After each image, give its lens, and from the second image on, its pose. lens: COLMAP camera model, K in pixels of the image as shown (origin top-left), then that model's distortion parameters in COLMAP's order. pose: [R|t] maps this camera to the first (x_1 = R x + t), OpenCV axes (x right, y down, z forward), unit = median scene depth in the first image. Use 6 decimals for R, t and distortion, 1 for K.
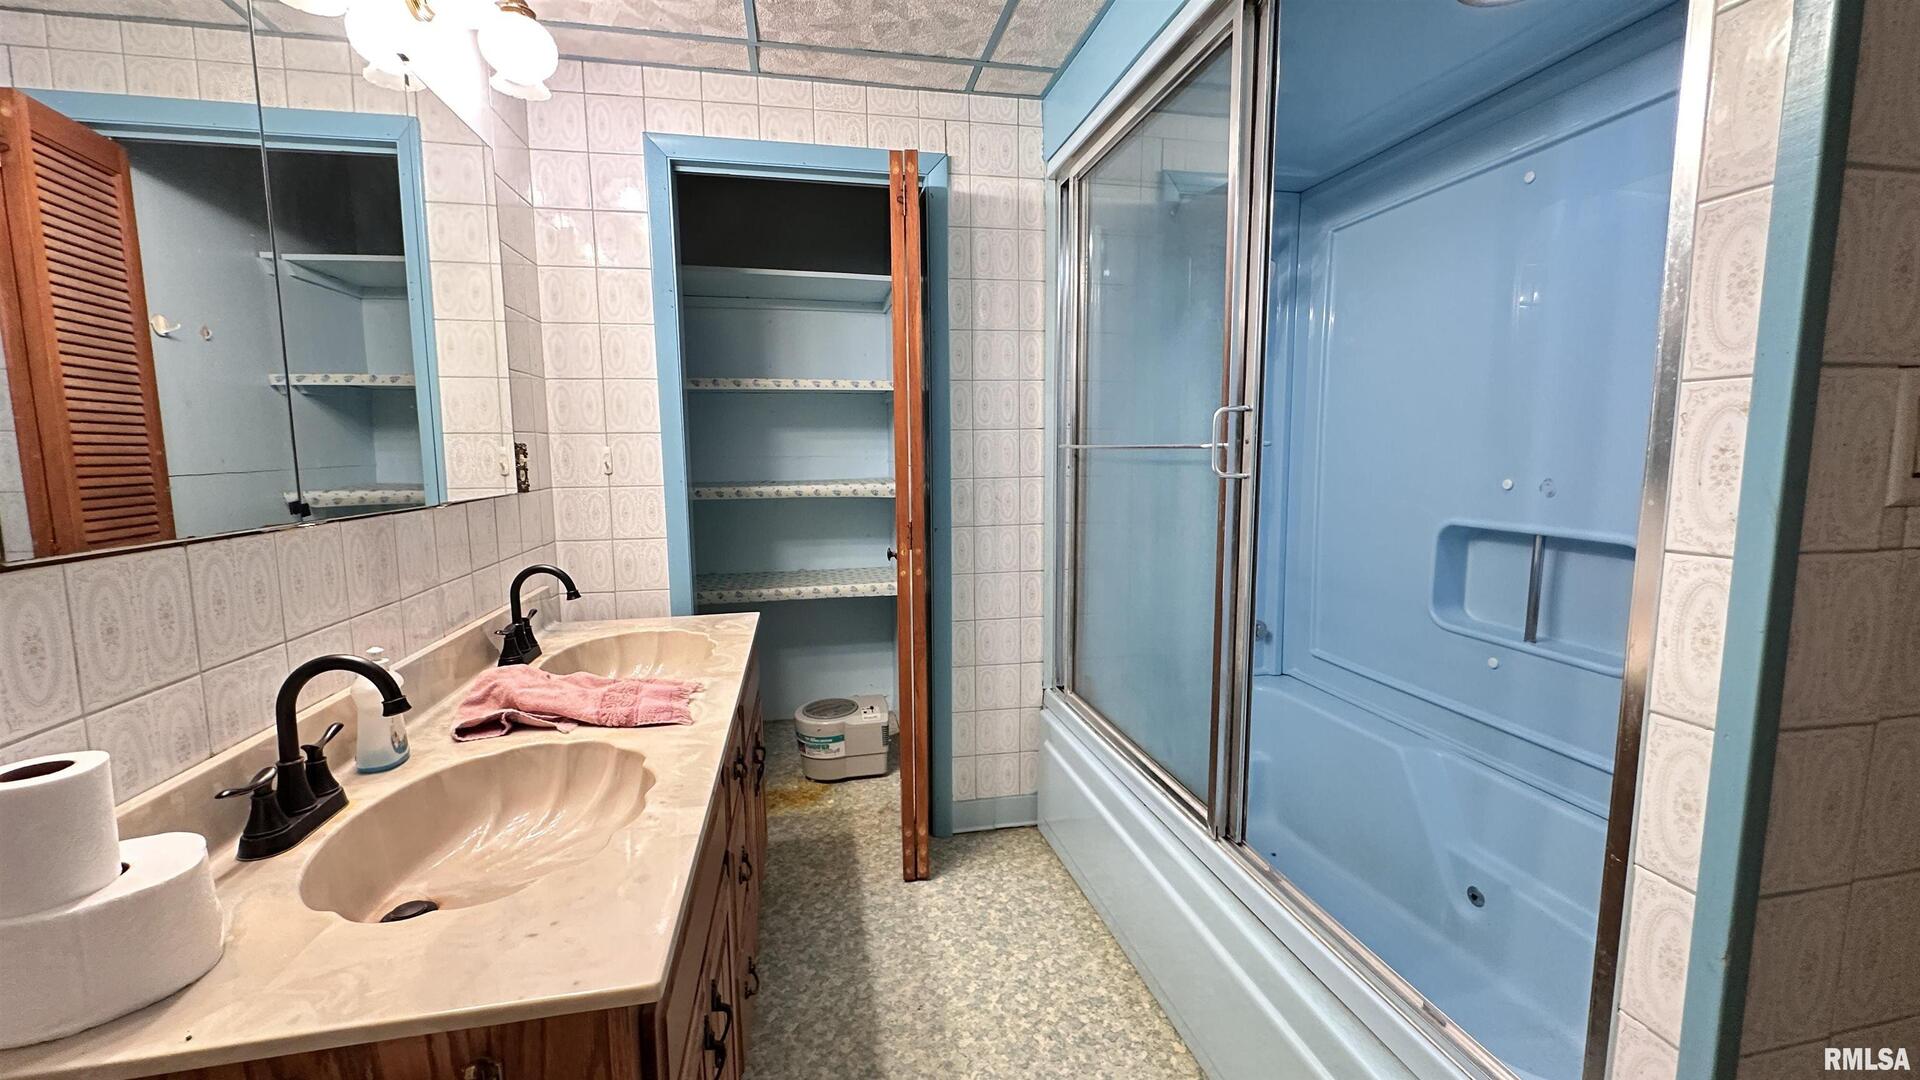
lens RADIAL K [[764.9, 0, 958.0], [0, 764.9, 539.1], [0, 0, 1]] dist [0.000462, -0.000270]
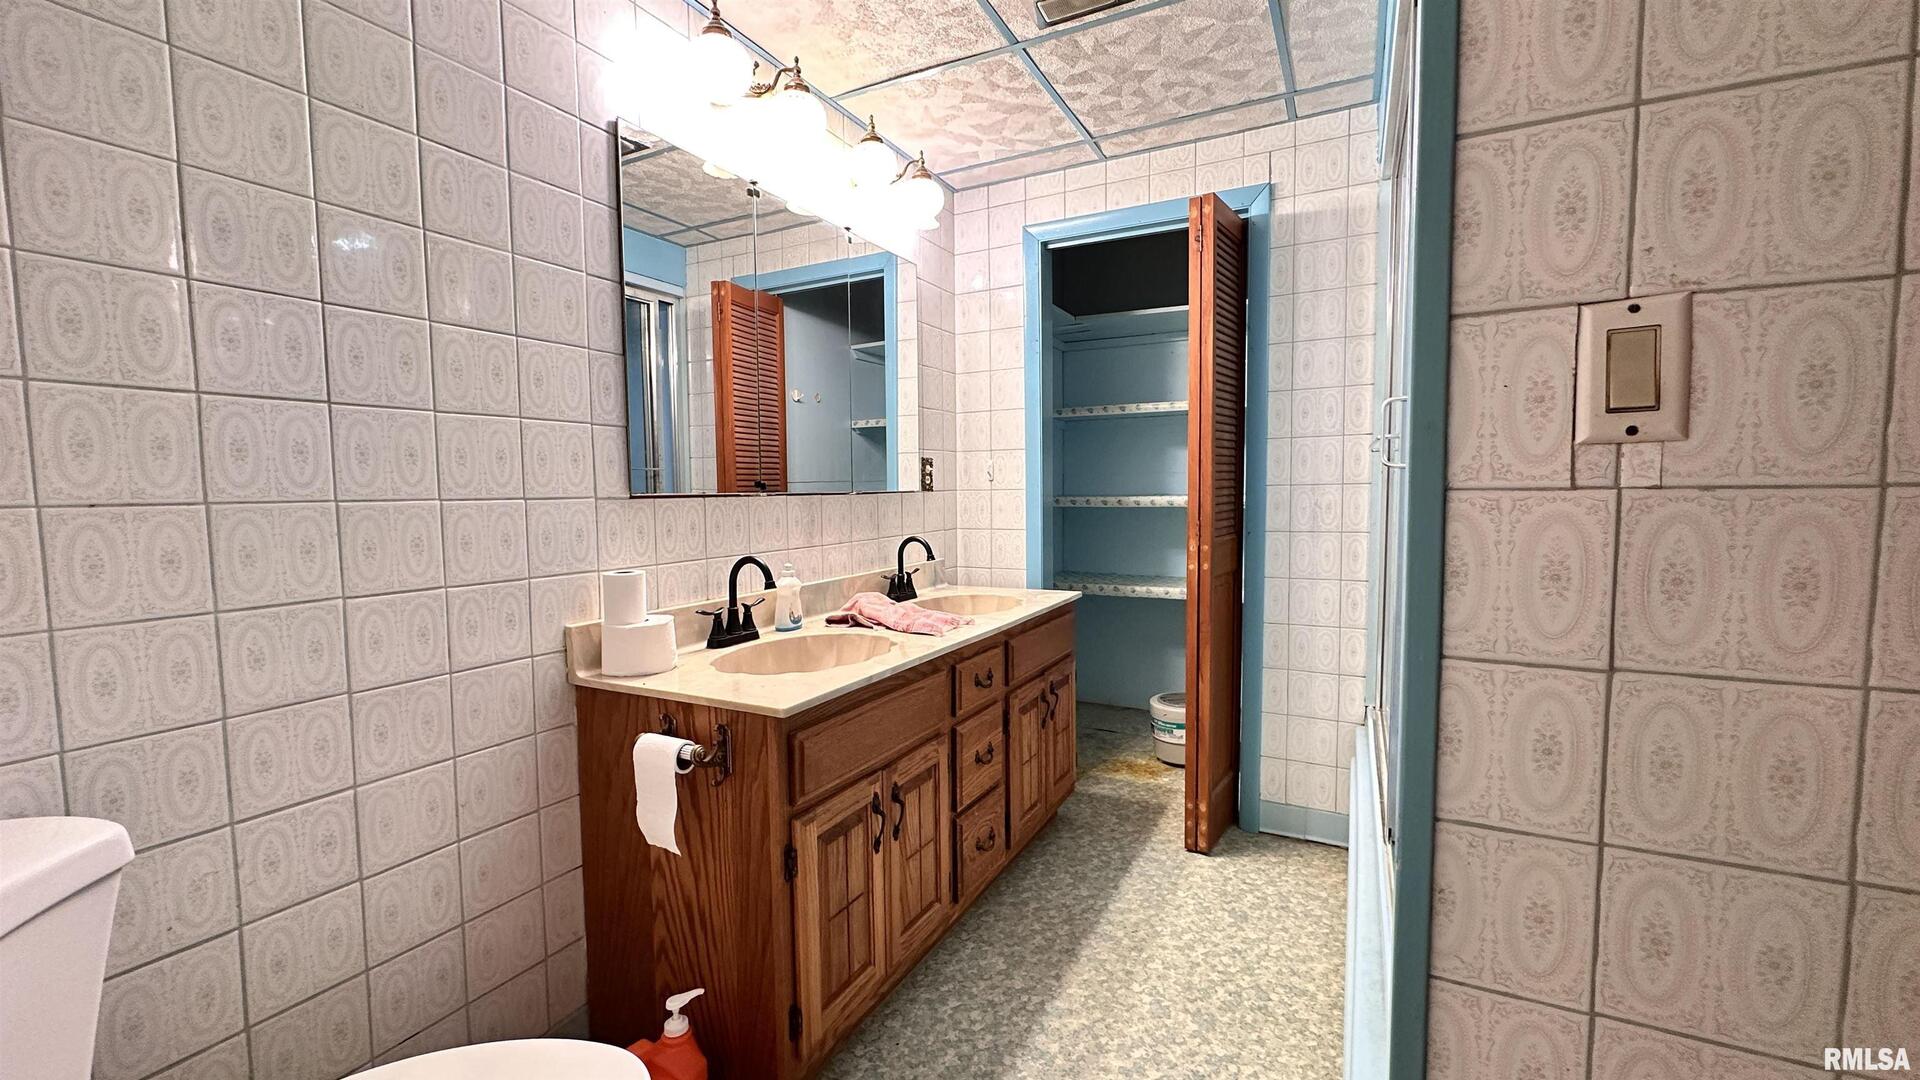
lens RADIAL K [[764.9, 0, 962.4], [0, 764.9, 540.2], [0, 0, 1]] dist [0.000462, -0.000270]
pose [[0.776550, 0.044042, -0.628514, 0.372227], [-0.069221, 0.997479, -0.015629, 0.046766], [0.626241, 0.055643, 0.777641, -0.081858]]
